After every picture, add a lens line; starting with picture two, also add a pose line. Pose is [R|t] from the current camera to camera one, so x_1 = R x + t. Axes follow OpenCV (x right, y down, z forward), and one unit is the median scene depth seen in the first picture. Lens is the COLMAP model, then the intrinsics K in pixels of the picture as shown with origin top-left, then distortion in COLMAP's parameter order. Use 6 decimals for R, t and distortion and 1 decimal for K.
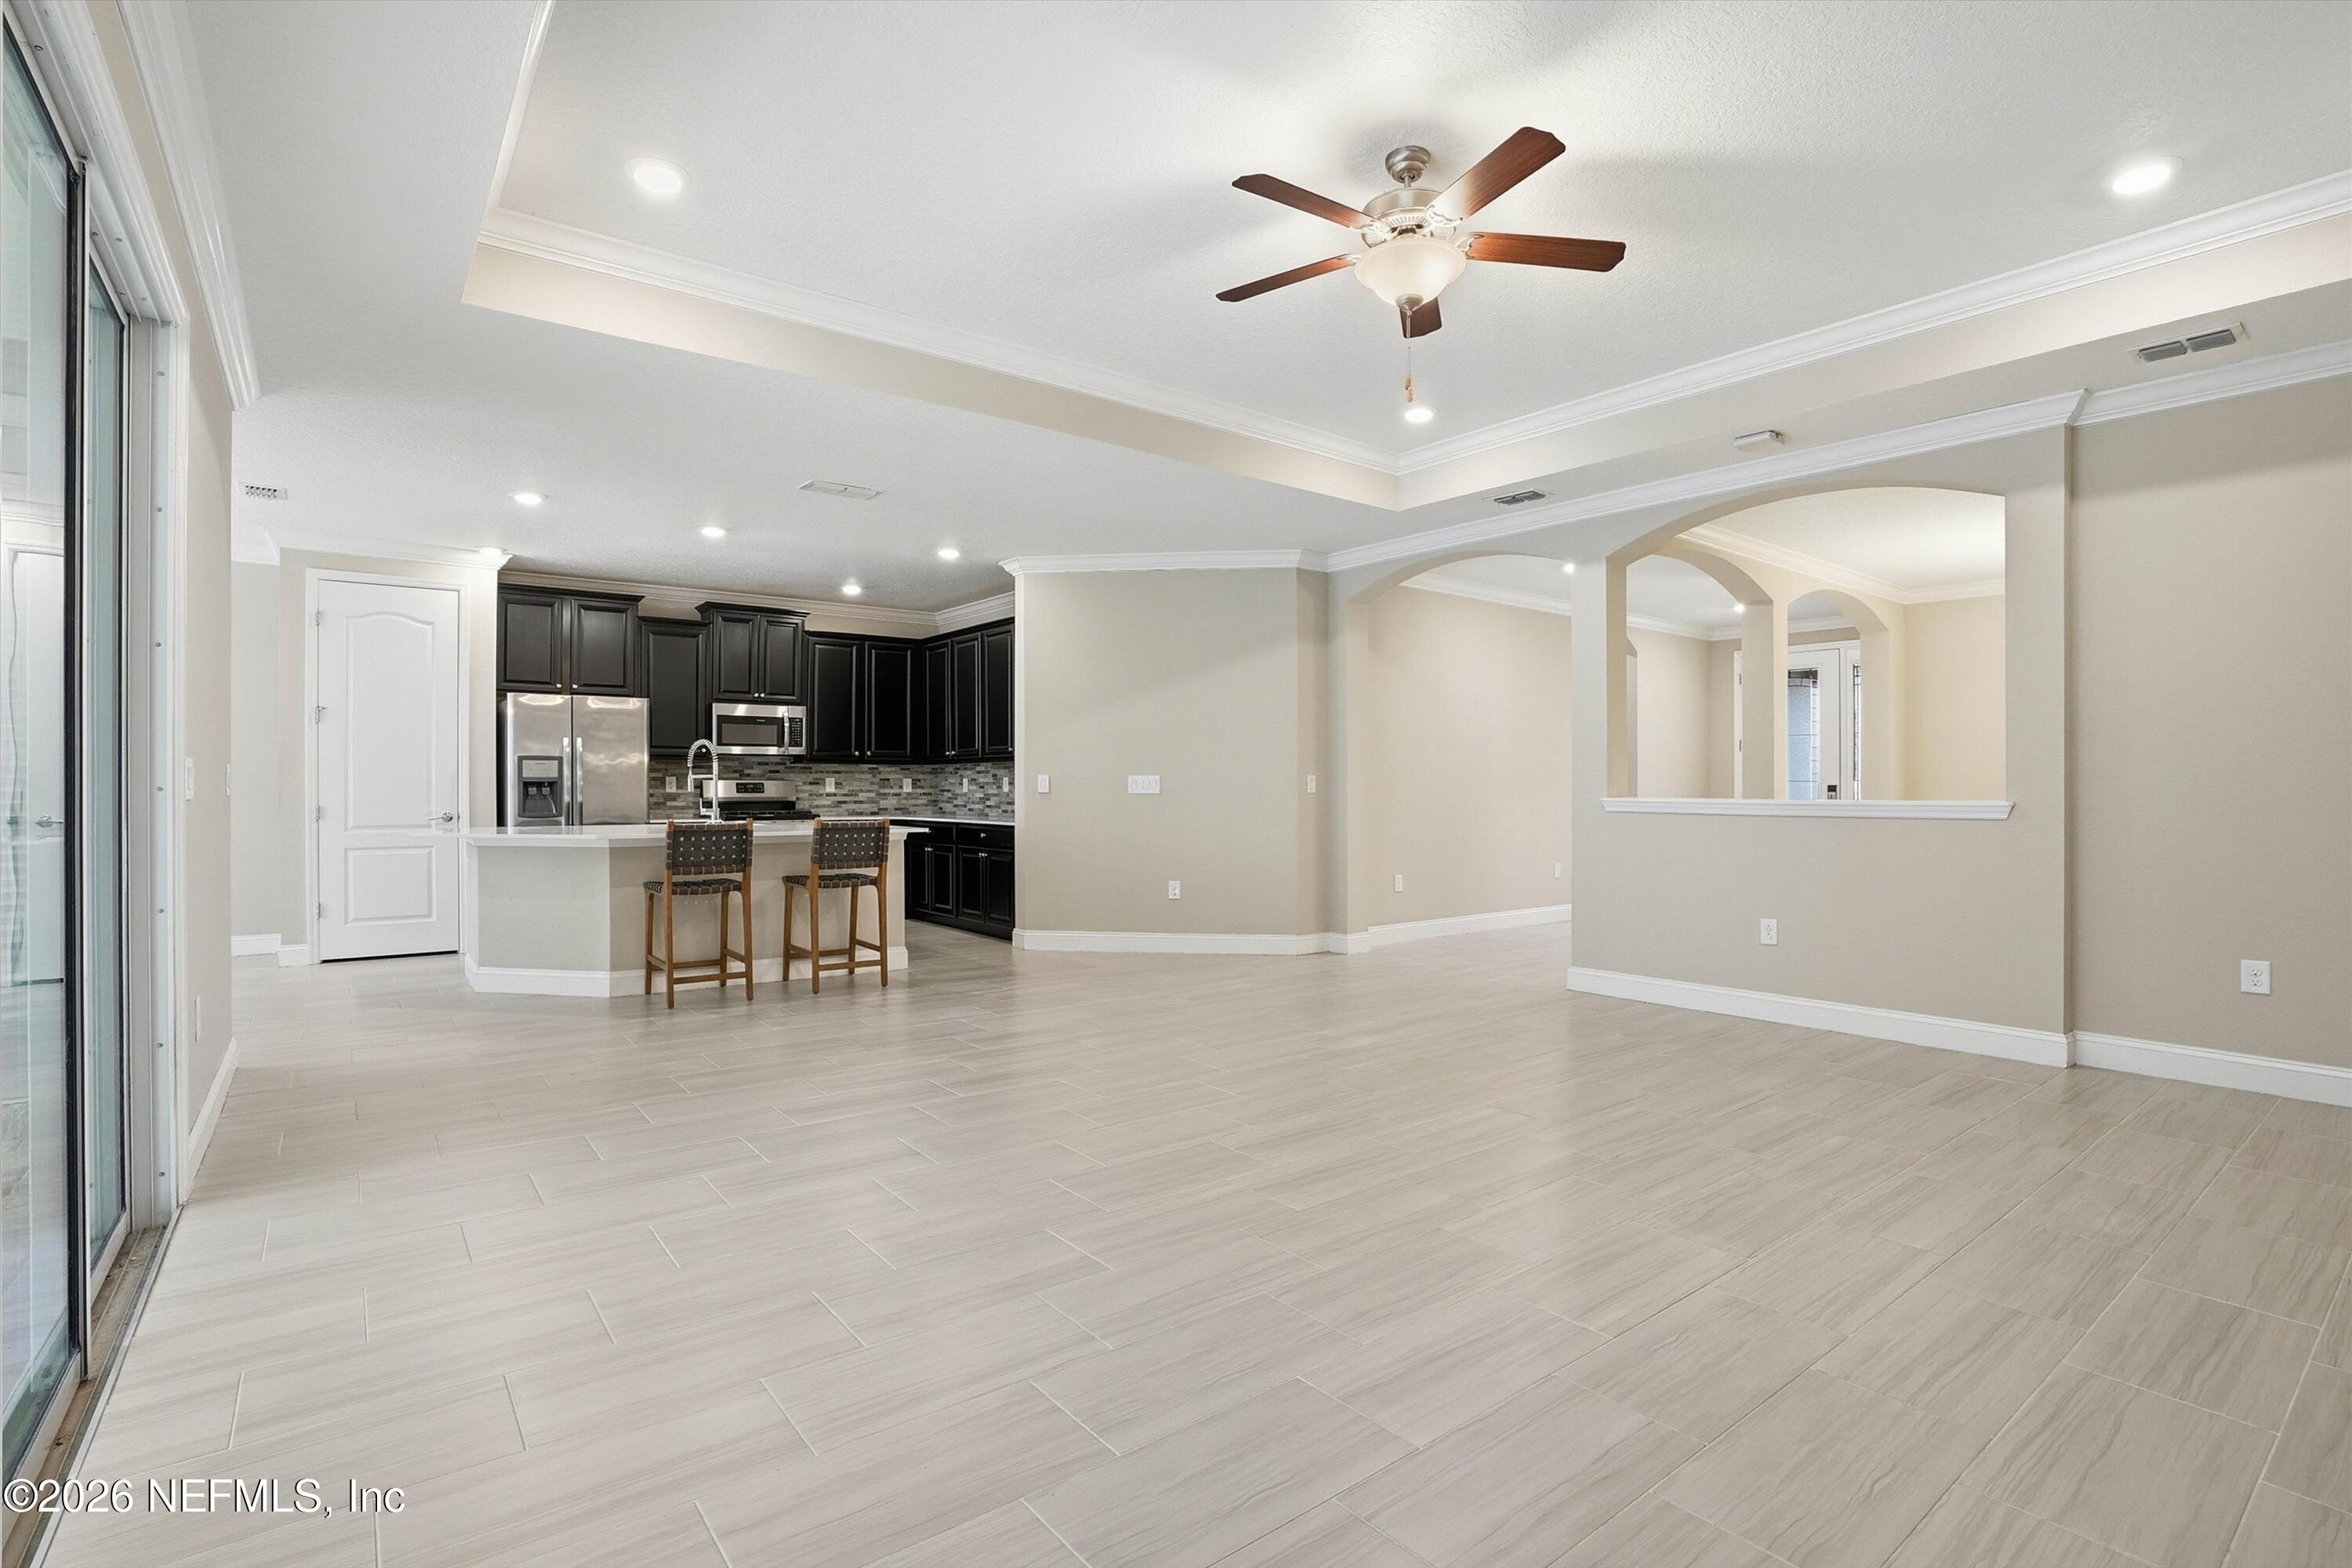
lens RADIAL K [[1103.2, 0, 1181.2], [0, 1103.2, 789.5], [0, 0, 1]] dist [-0.034568, -0.002431]
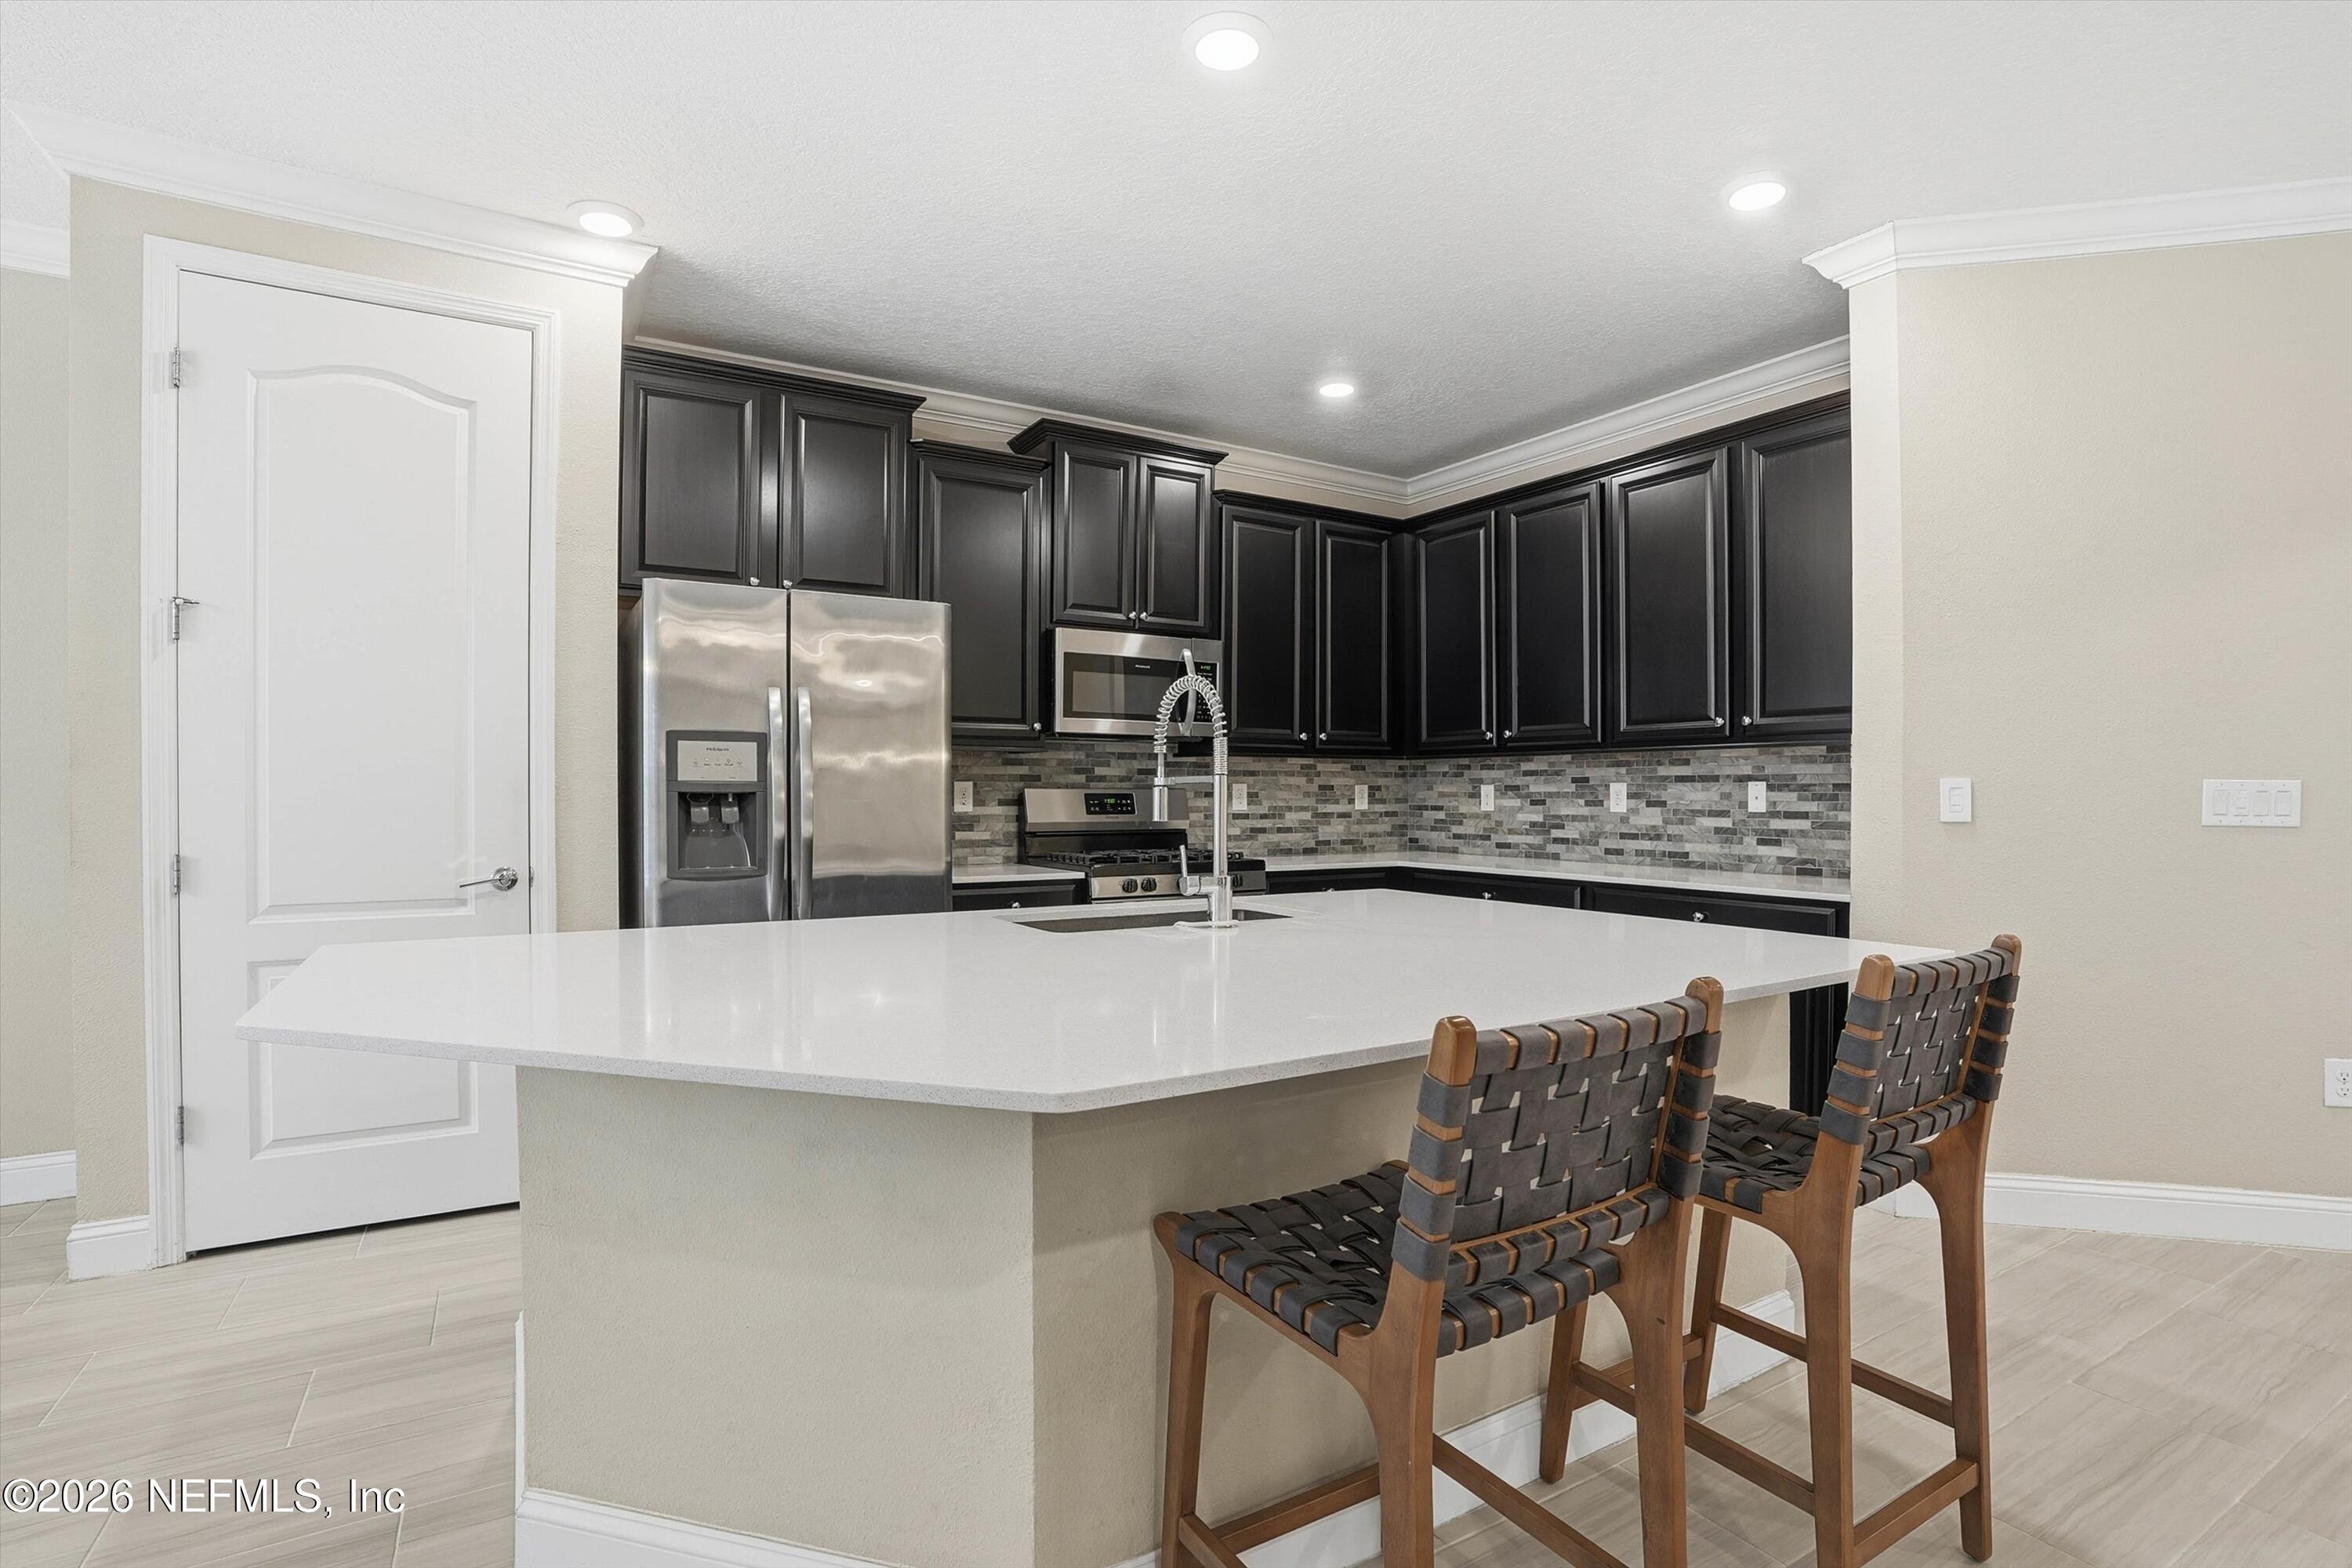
lens RADIAL K [[1103.2, 0, 1181.4], [0, 1103.2, 795.6], [0, 0, 1]] dist [-0.034568, -0.002431]
pose [[0.993154, 0.001432, -0.116807, -0.310871], [-0.001480, 0.999999, -0.000325, -0.005209], [0.116806, 0.000496, 0.993155, 0.516771]]
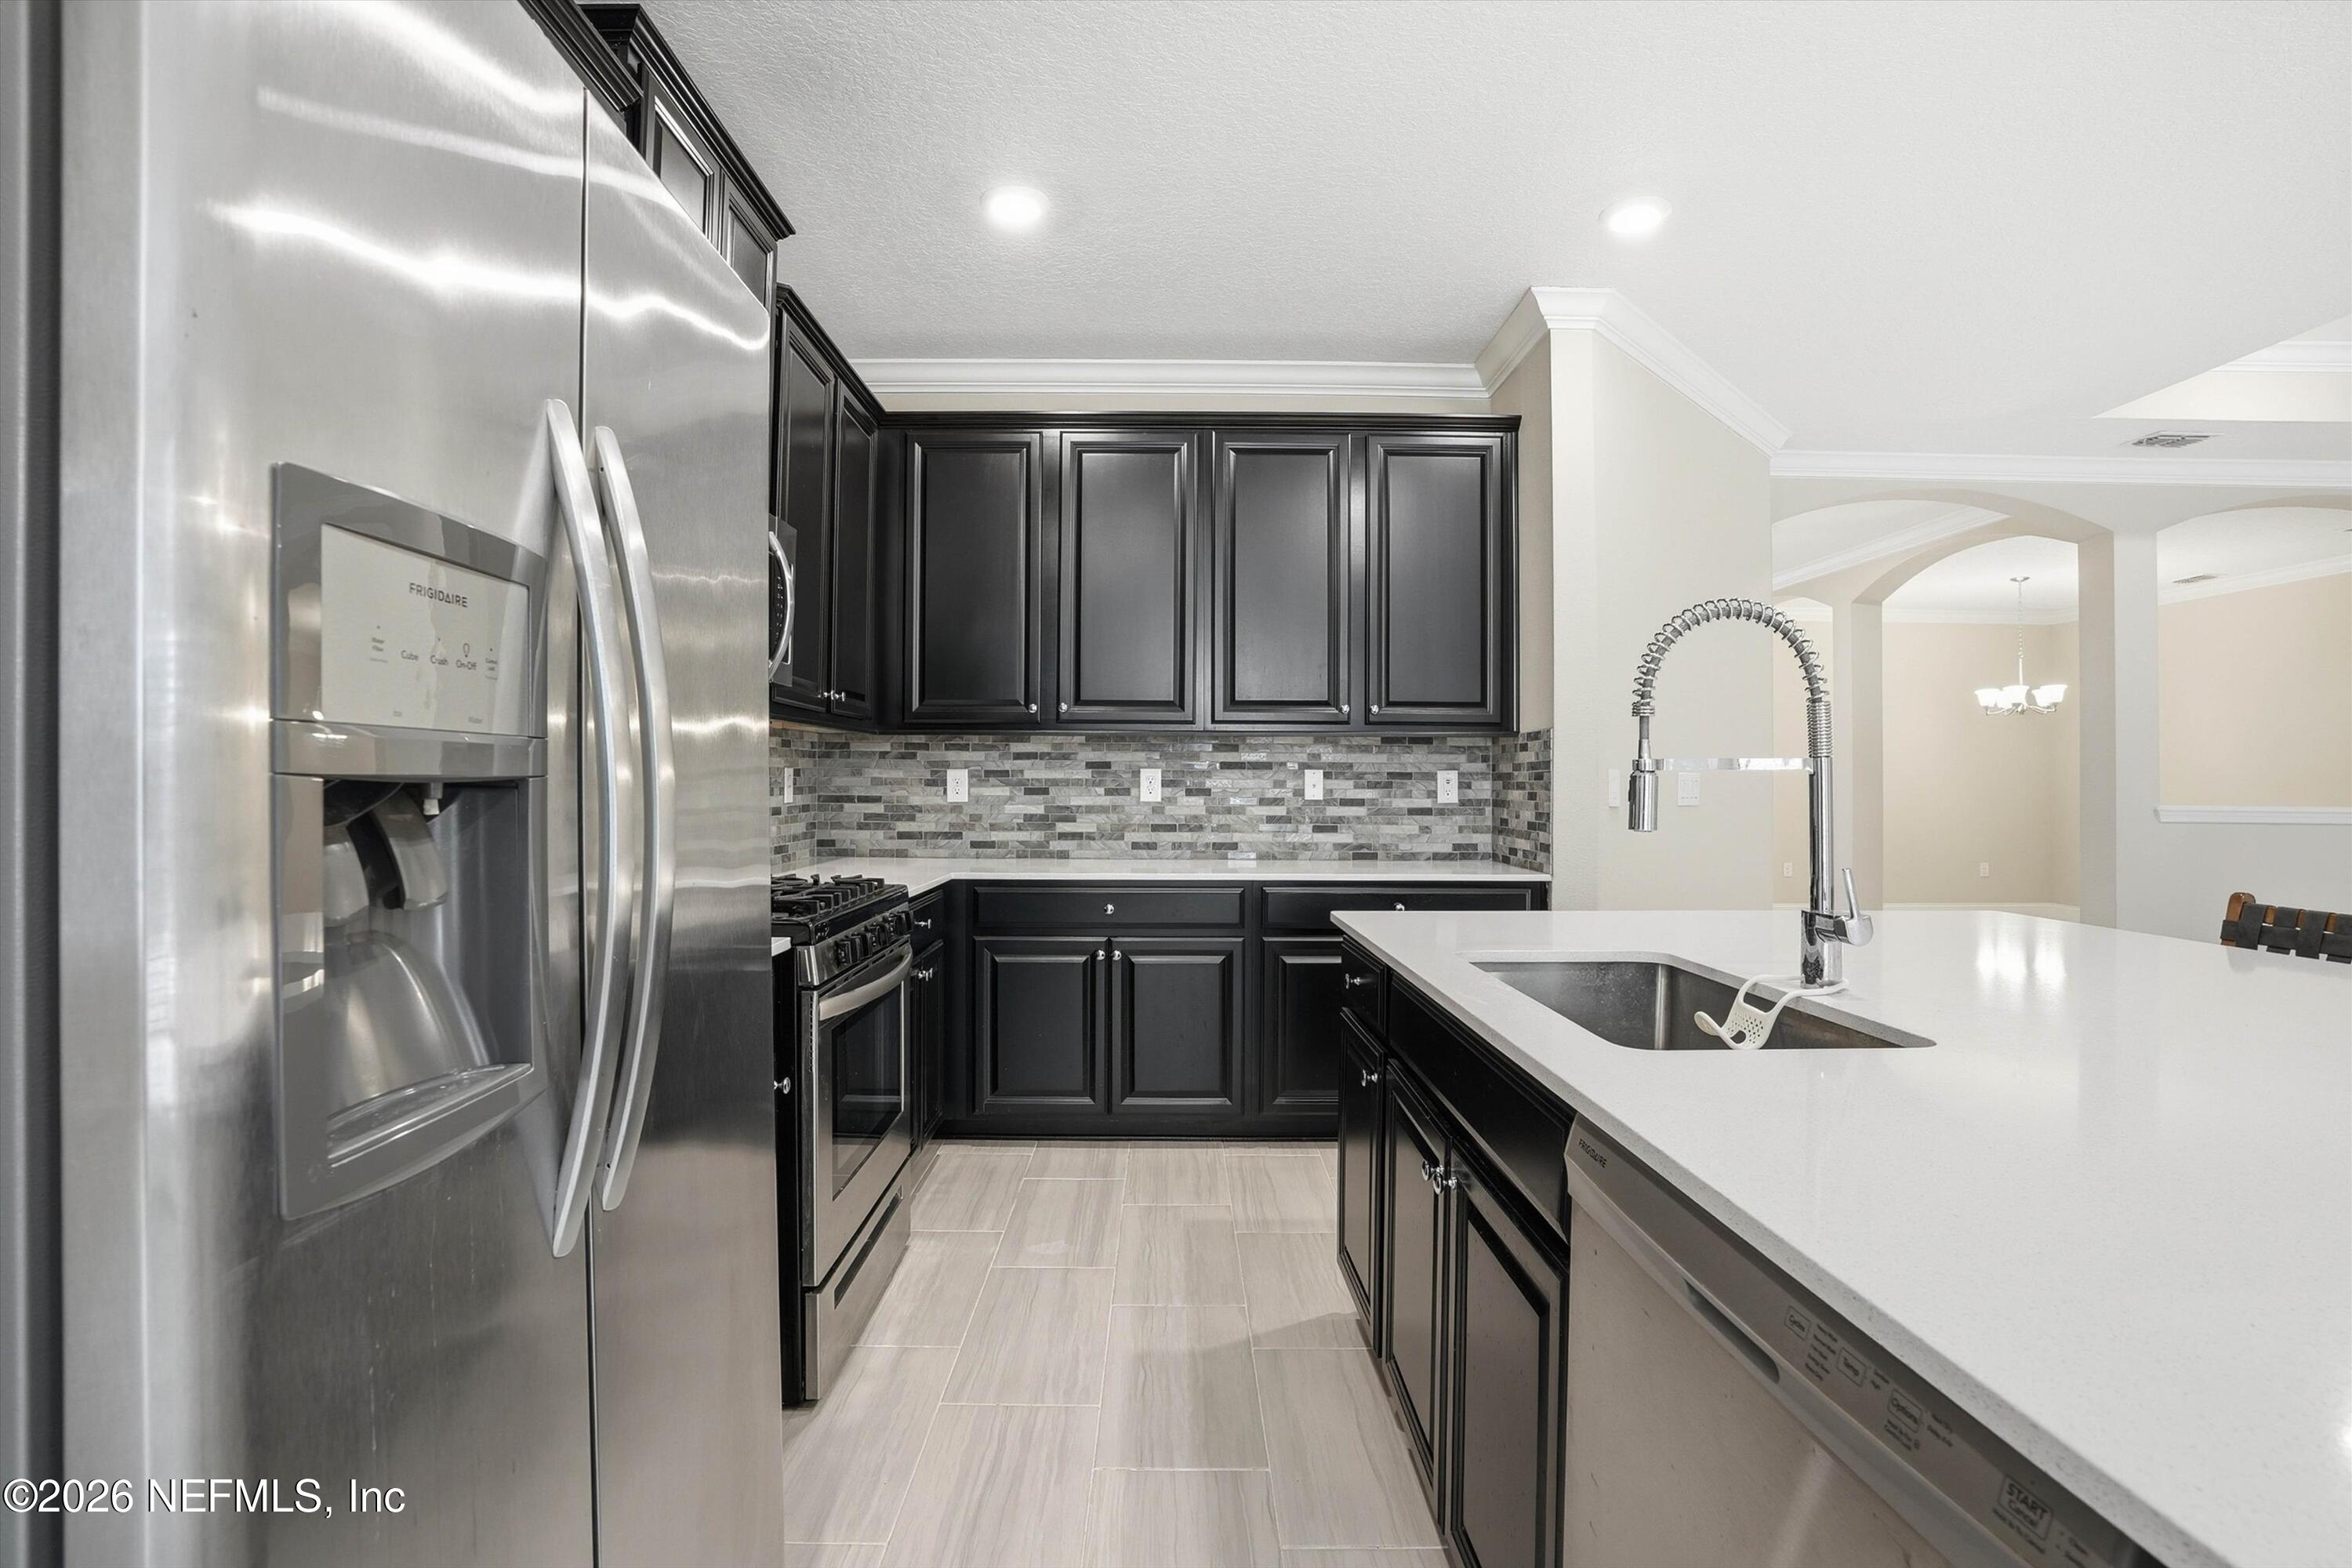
lens RADIAL K [[1103.2, 0, 1175.4], [0, 1103.2, 762.2], [0, 0, 1]] dist [-0.034568, -0.002431]
pose [[0.615942, 0.016050, 0.787628, -0.528993], [-0.002447, 0.999827, -0.018461, -0.006010], [-0.787788, 0.009444, 0.615874, 0.754170]]
